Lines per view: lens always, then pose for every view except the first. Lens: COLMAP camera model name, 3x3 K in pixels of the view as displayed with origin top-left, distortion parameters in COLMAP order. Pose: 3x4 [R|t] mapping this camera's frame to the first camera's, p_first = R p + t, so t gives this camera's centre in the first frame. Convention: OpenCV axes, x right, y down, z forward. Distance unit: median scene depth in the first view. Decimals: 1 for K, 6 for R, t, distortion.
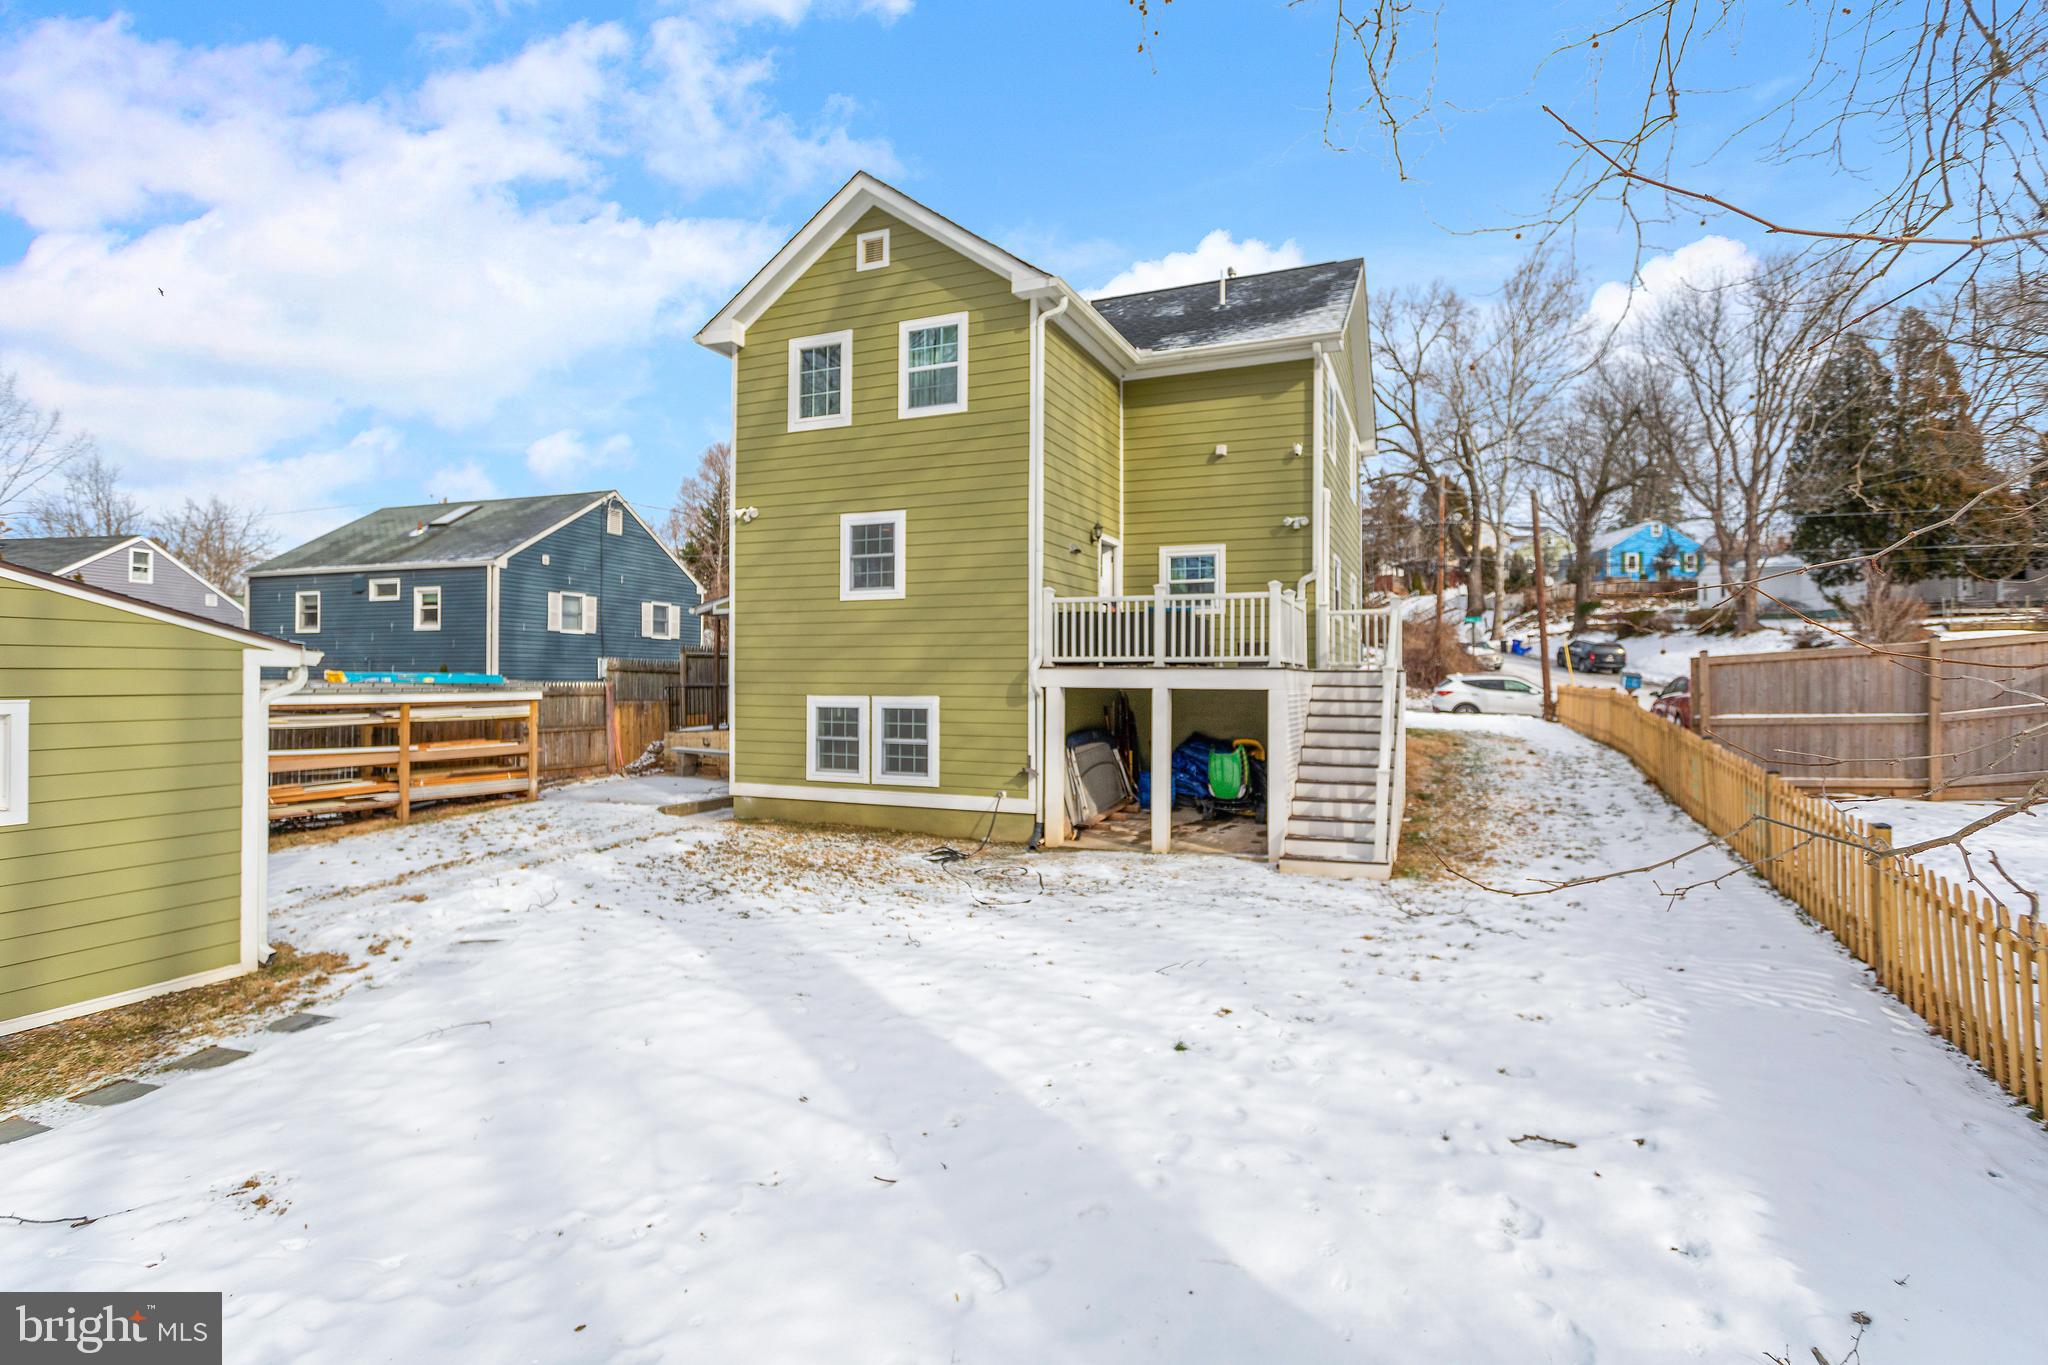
lens RADIAL K [[1002.9, 0, 993.3], [0, 1002.9, 667.0], [0, 0, 1]] dist [0.001174, 0.000864]
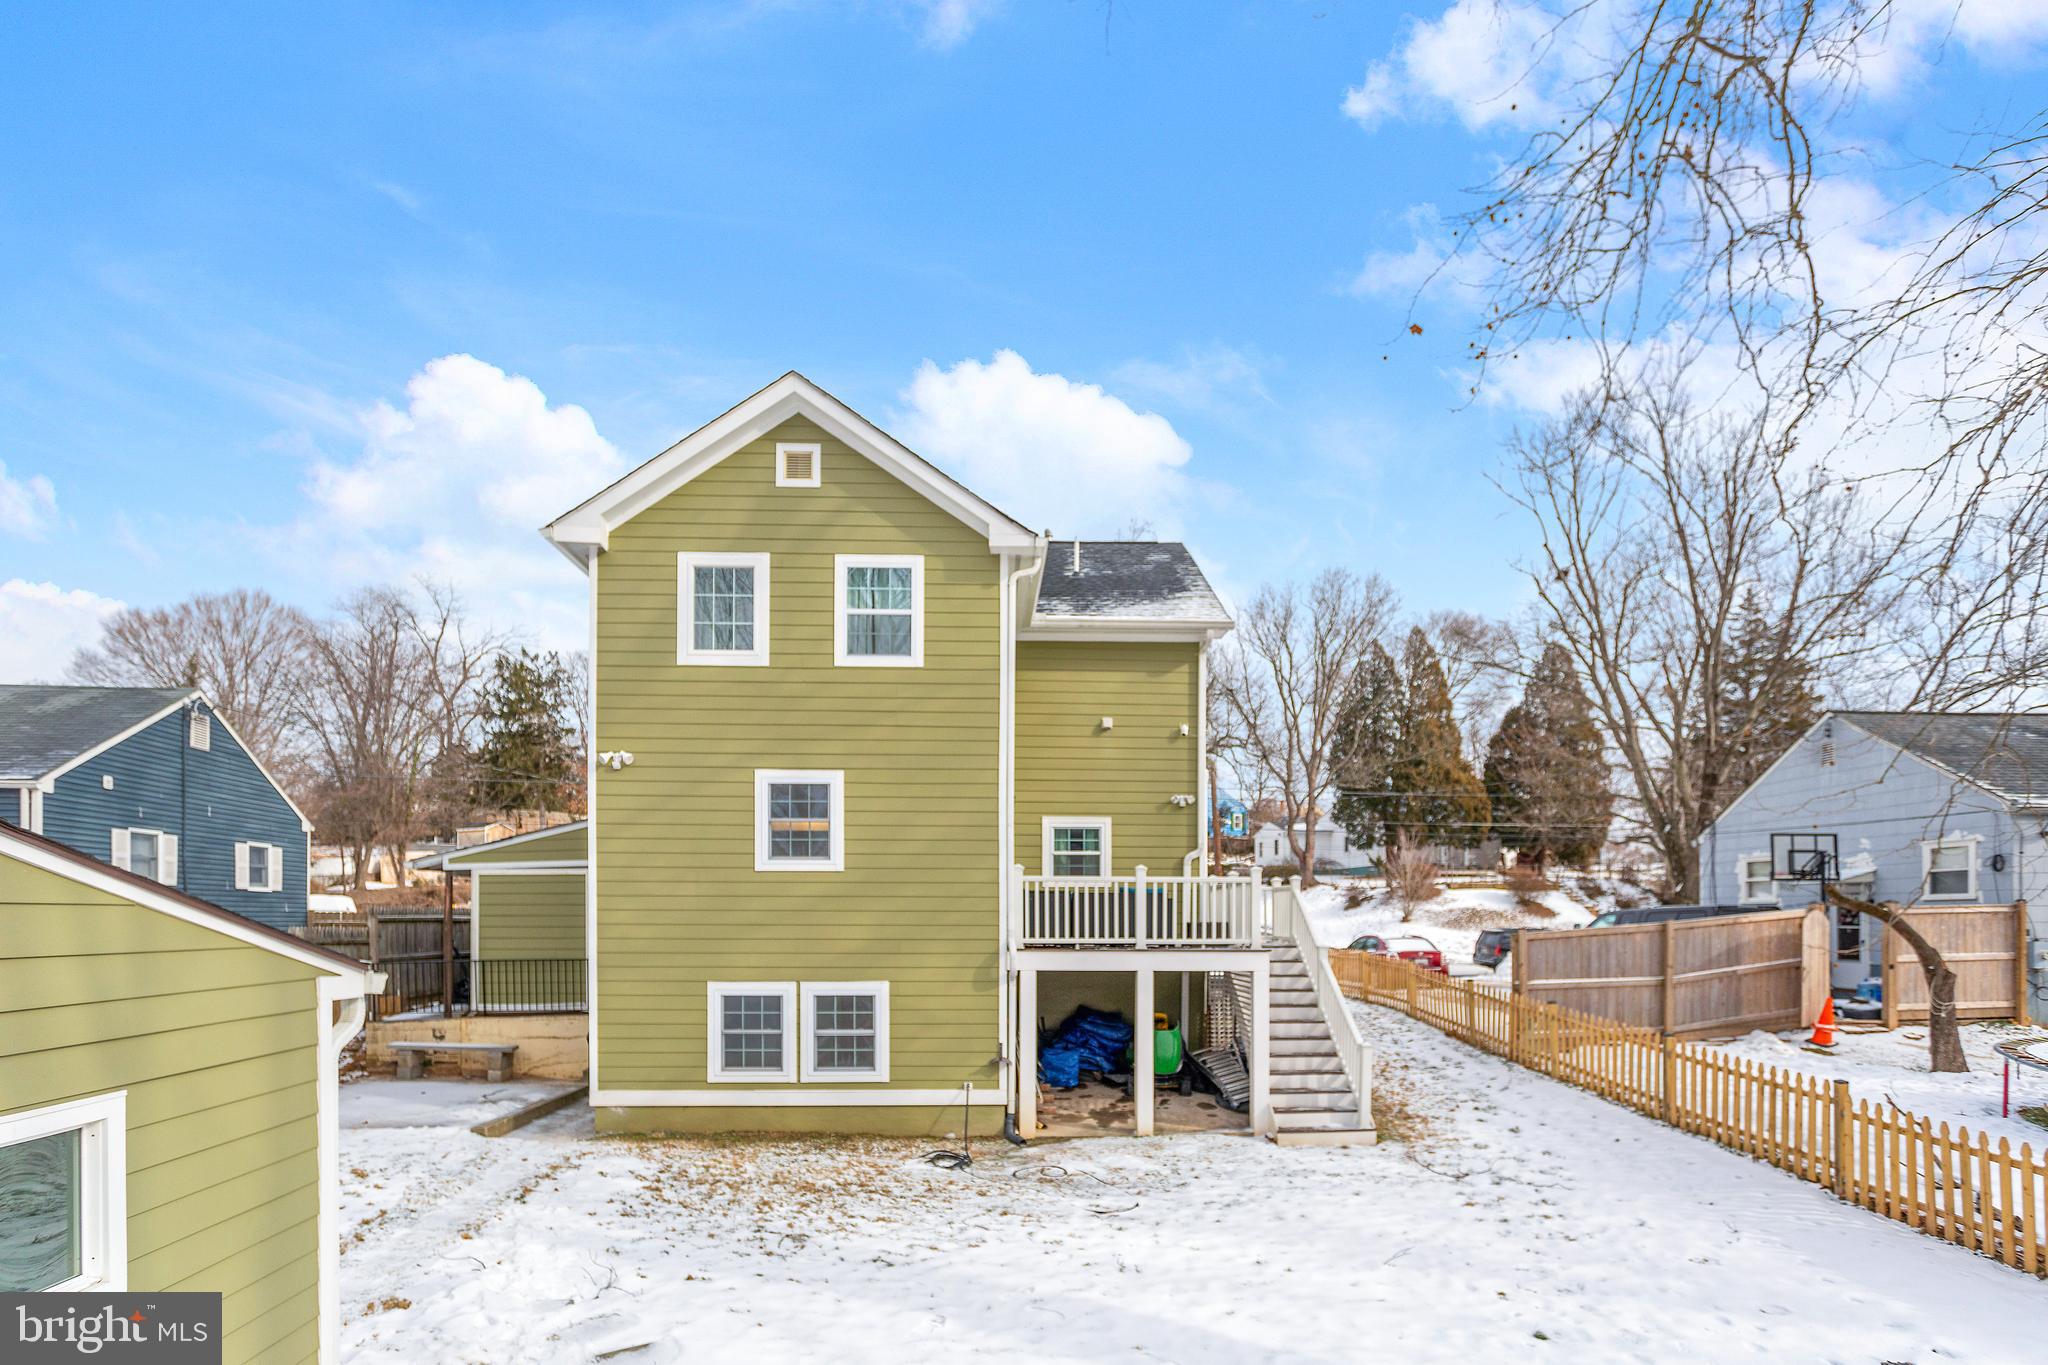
lens RADIAL K [[1056.8, 0, 1020.9], [0, 1056.8, 927.8], [0, 0, 1]] dist [0.002153, 0.000896]
pose [[0.902911, -0.007018, 0.429771, -0.343257], [-0.001033, 0.999828, 0.018496, -0.035198], [-0.429827, -0.017144, 0.902748, 0.091925]]
